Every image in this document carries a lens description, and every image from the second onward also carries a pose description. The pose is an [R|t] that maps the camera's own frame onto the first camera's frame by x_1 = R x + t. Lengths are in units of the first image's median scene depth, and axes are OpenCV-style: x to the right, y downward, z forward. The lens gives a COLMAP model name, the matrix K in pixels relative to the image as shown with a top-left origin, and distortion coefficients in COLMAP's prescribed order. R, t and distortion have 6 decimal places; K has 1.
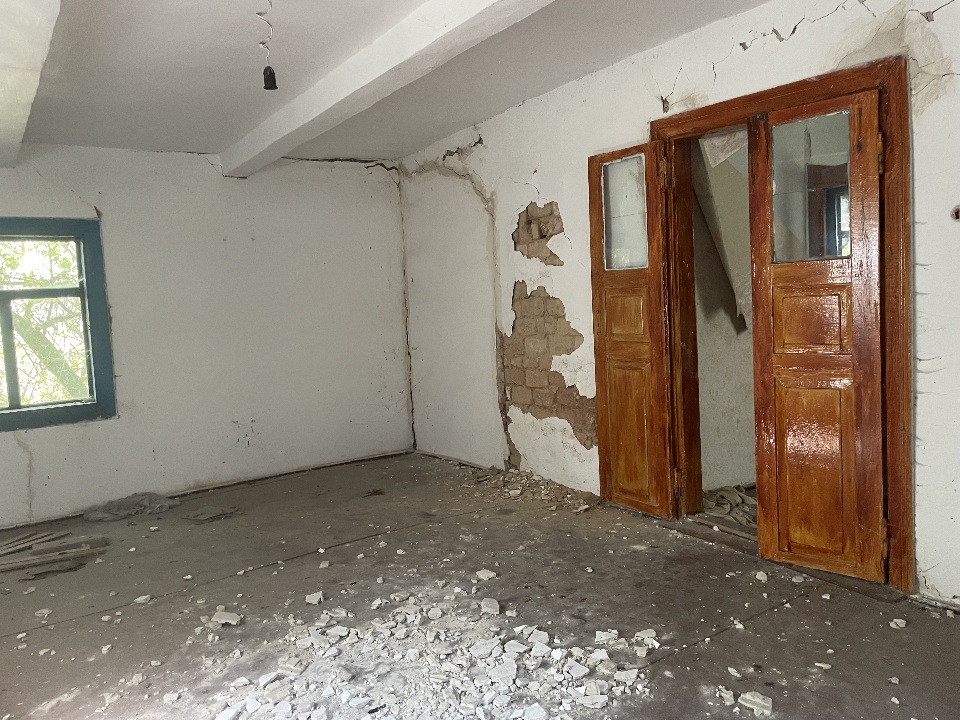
lens RADIAL K [[741.2, 0, 480.6], [0, 741.2, 361.5], [0, 0, 1]] dist [0.076108, -0.102388]
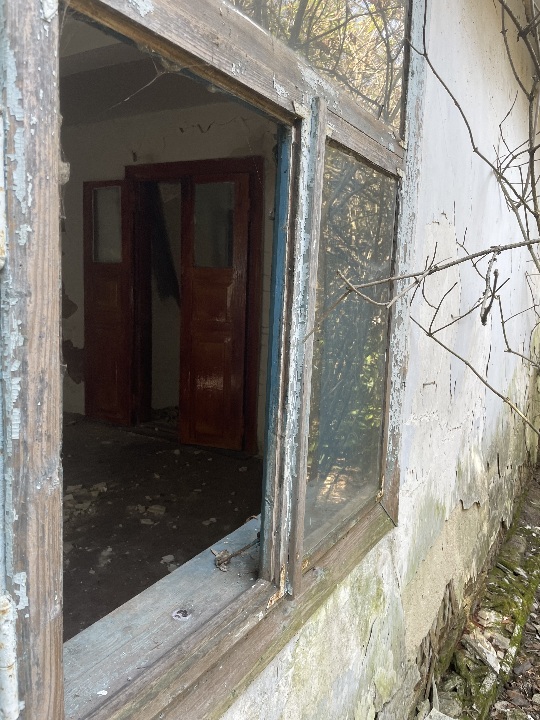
lens RADIAL K [[555.9, 0, 272.8], [0, 555.9, 355.2], [0, 0, 1]] dist [0.076108, -0.102388]
pose [[0.902502, 0.023186, 0.430061, 0.020948], [-0.037052, 0.999028, 0.023894, 0.027620], [-0.429089, -0.037499, 0.902484, -0.199766]]
